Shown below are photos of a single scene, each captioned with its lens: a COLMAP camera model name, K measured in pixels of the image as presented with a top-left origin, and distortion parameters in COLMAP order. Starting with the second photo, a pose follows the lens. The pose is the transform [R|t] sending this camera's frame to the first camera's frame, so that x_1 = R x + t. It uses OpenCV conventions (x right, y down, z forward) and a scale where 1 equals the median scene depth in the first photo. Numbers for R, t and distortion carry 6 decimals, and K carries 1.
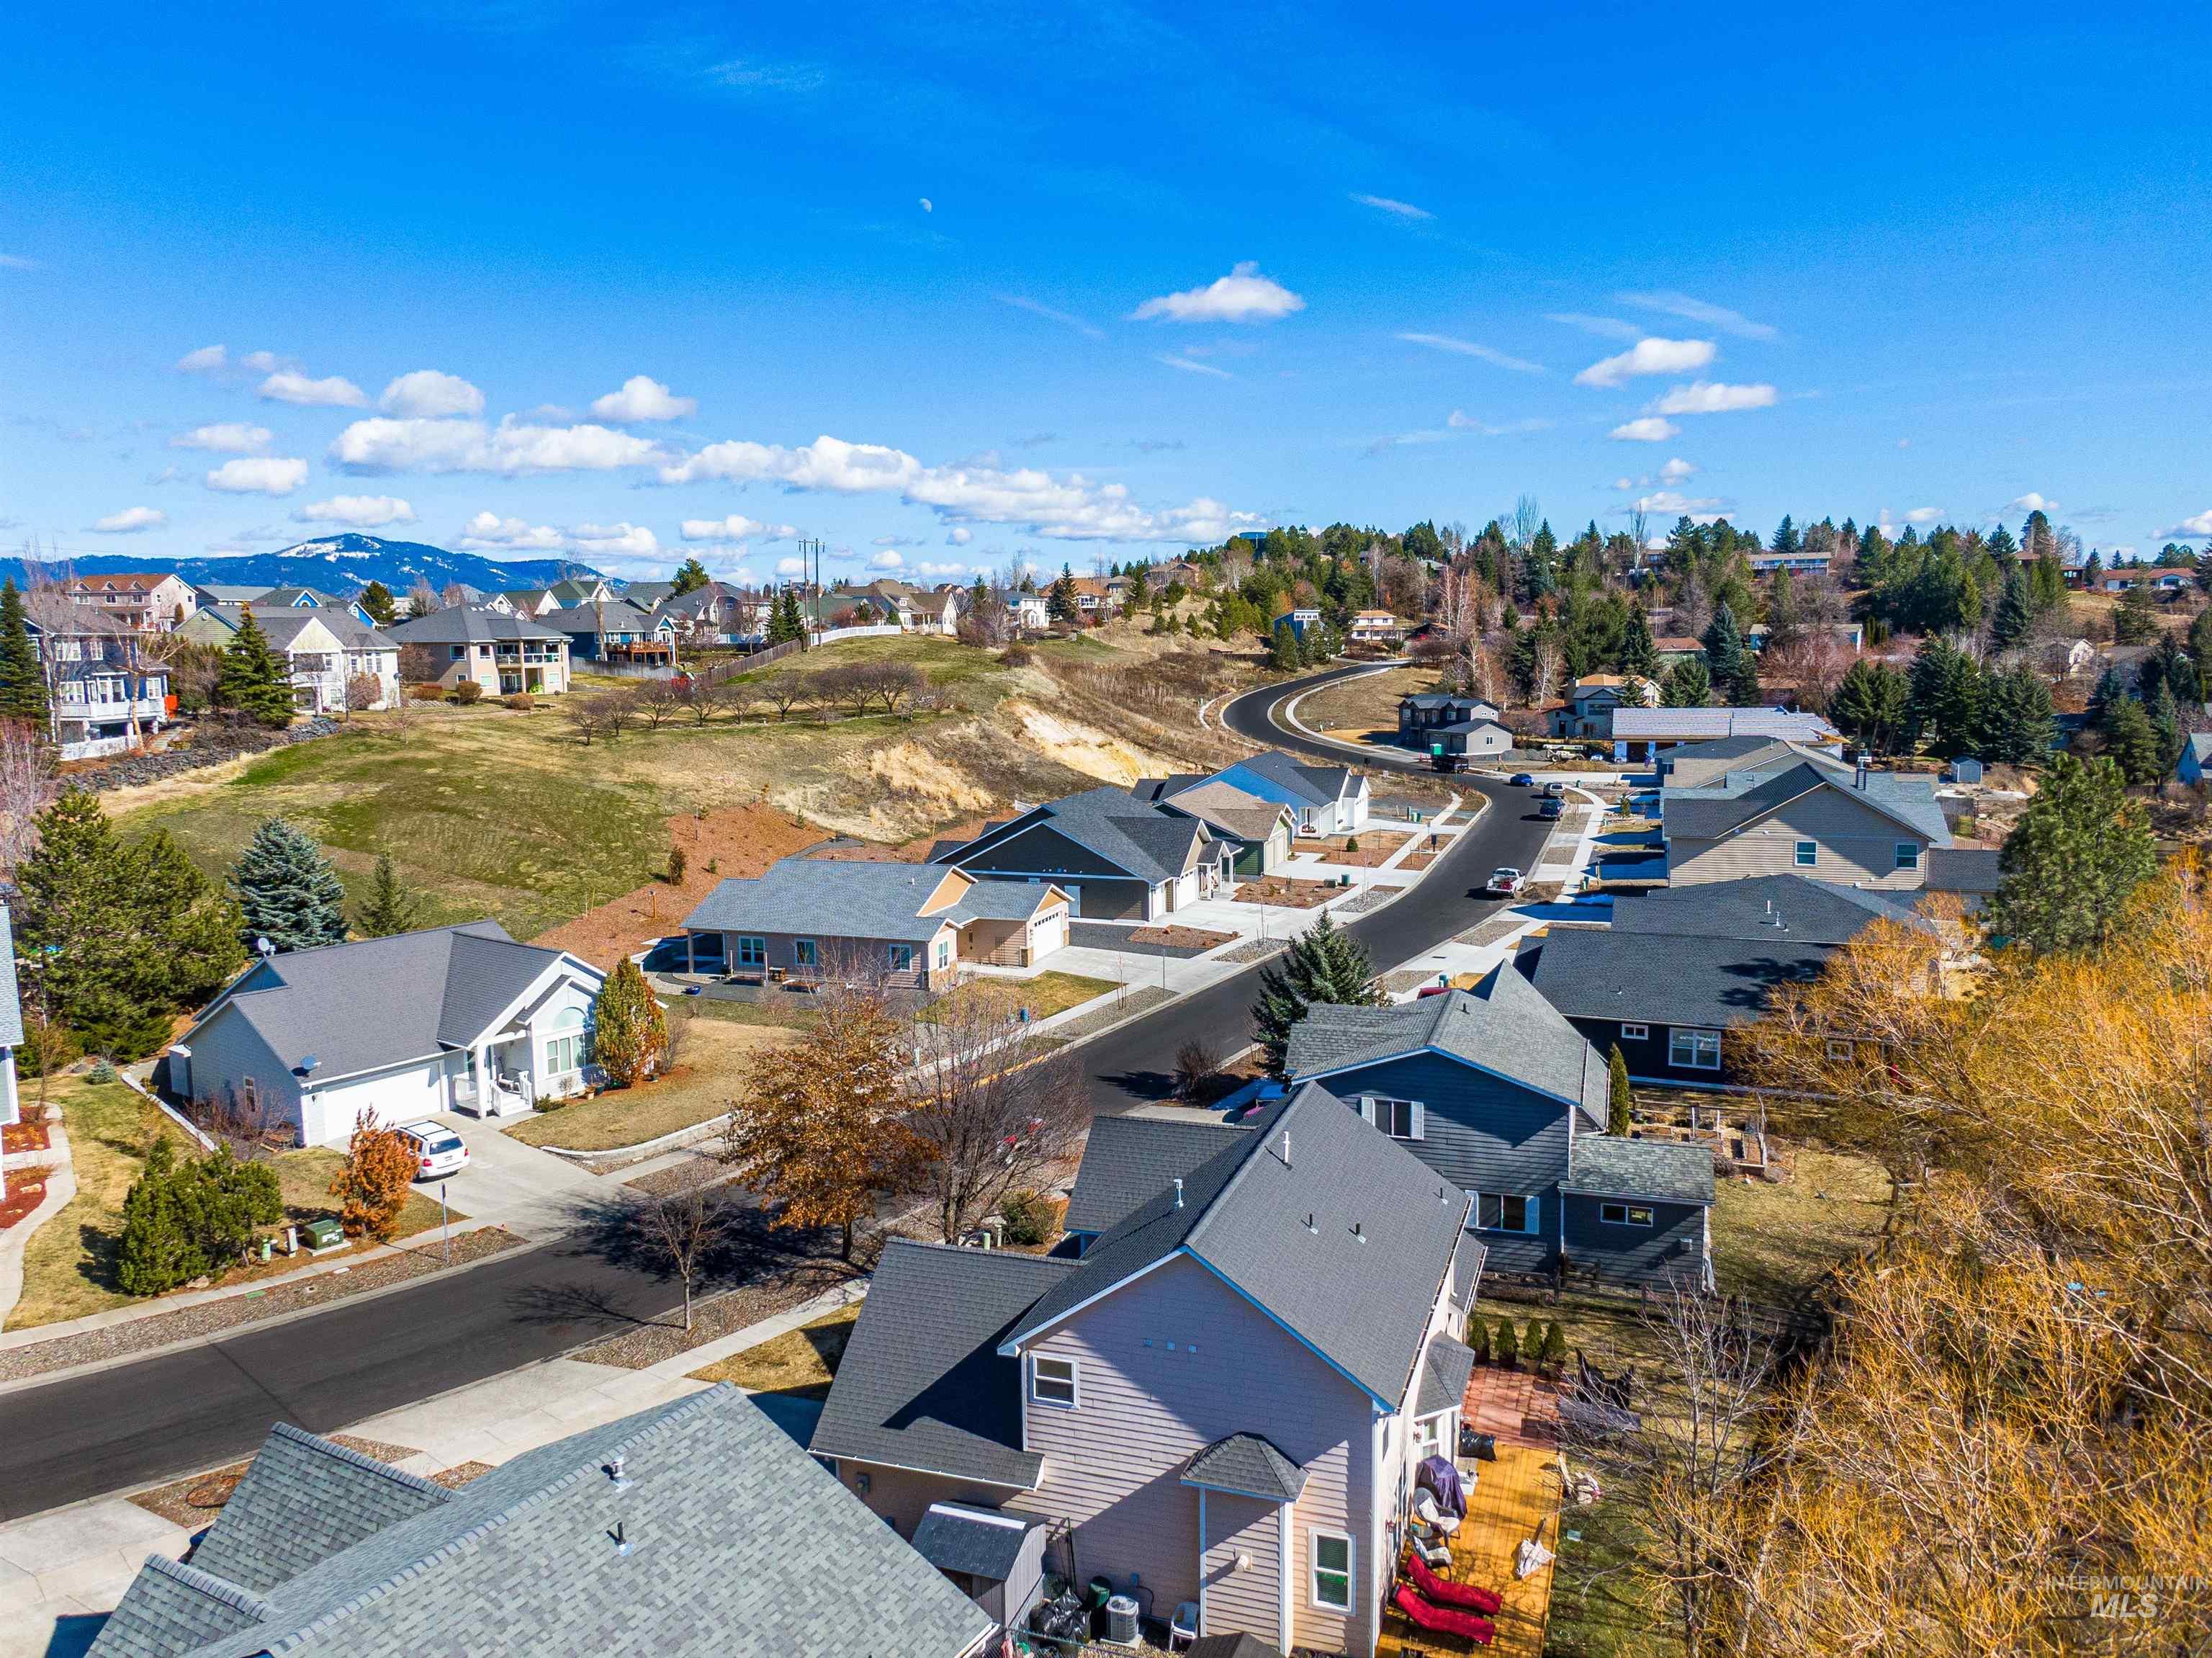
lens RADIAL K [[1569.7, 0, 1115.1], [0, 1569.7, 825.8], [0, 0, 1]] dist [0.046566, -0.069756]
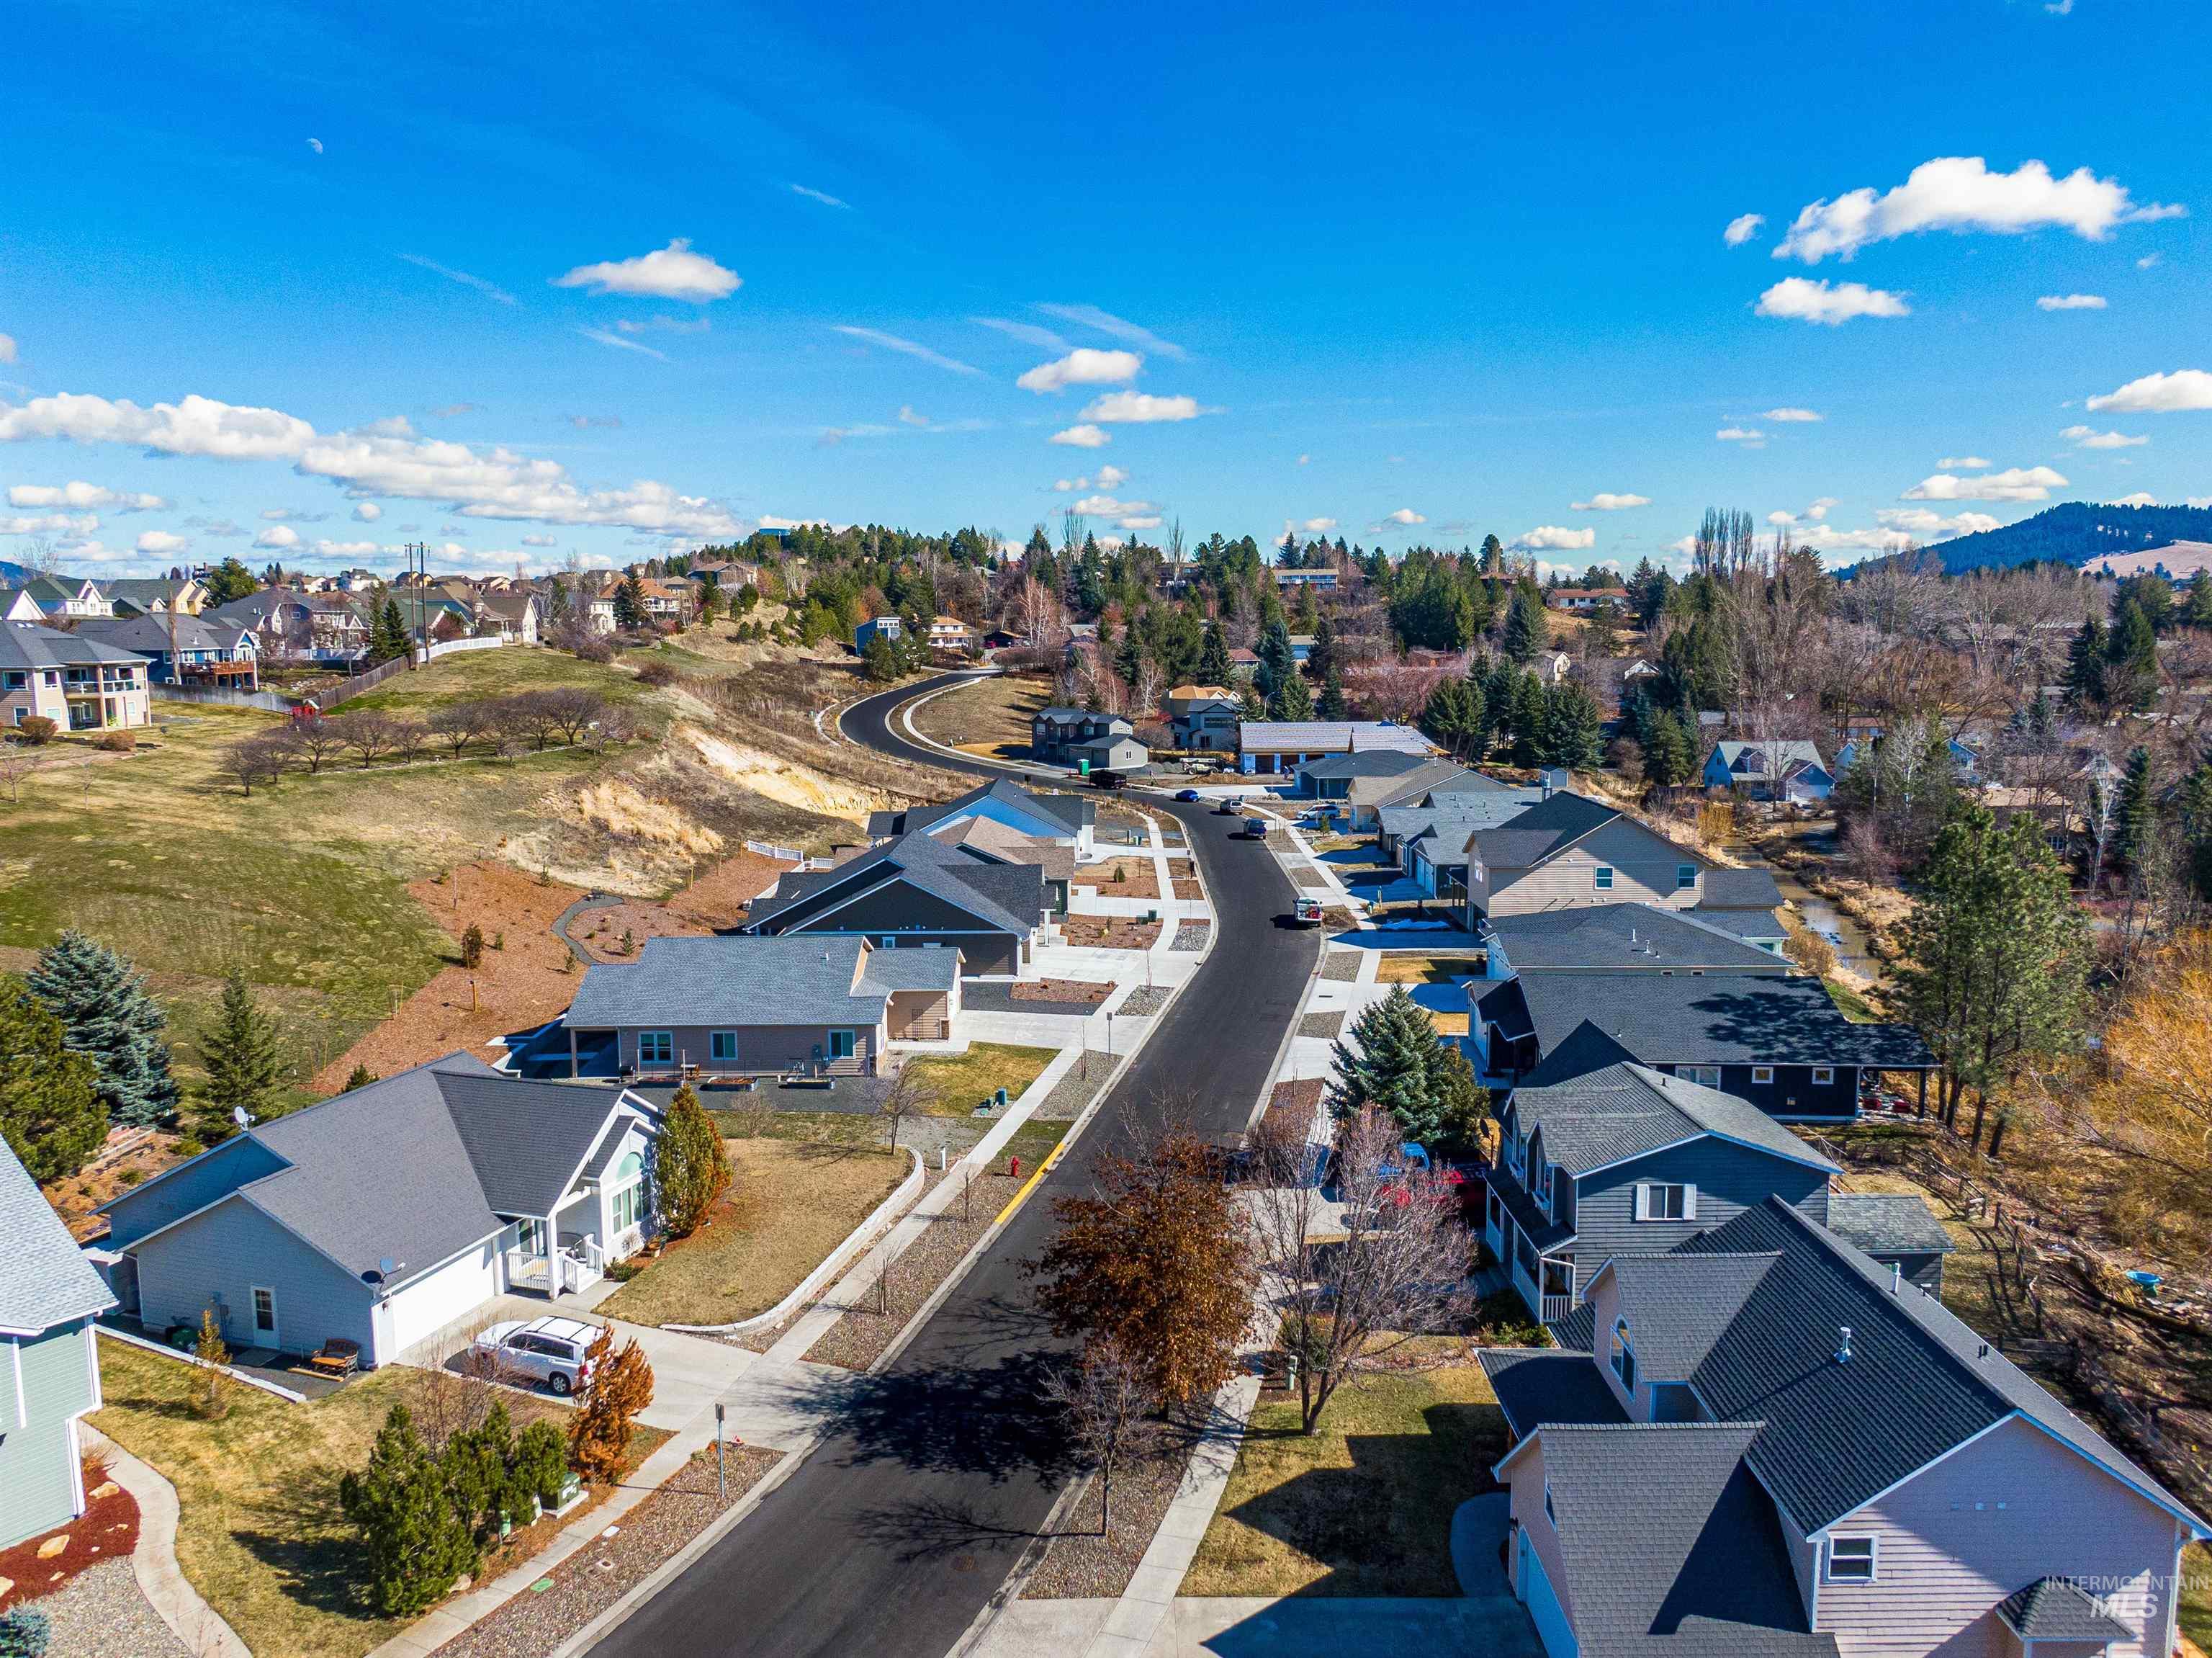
lens RADIAL K [[1569.7, 0, 1115.7], [0, 1569.7, 816.0], [0, 0, 1]] dist [0.046566, -0.069756]
pose [[0.942770, -0.031417, 0.331959, -0.168258], [0.031712, 0.999487, 0.004530, -0.028120], [-0.331931, 0.006257, 0.943283, 0.046617]]
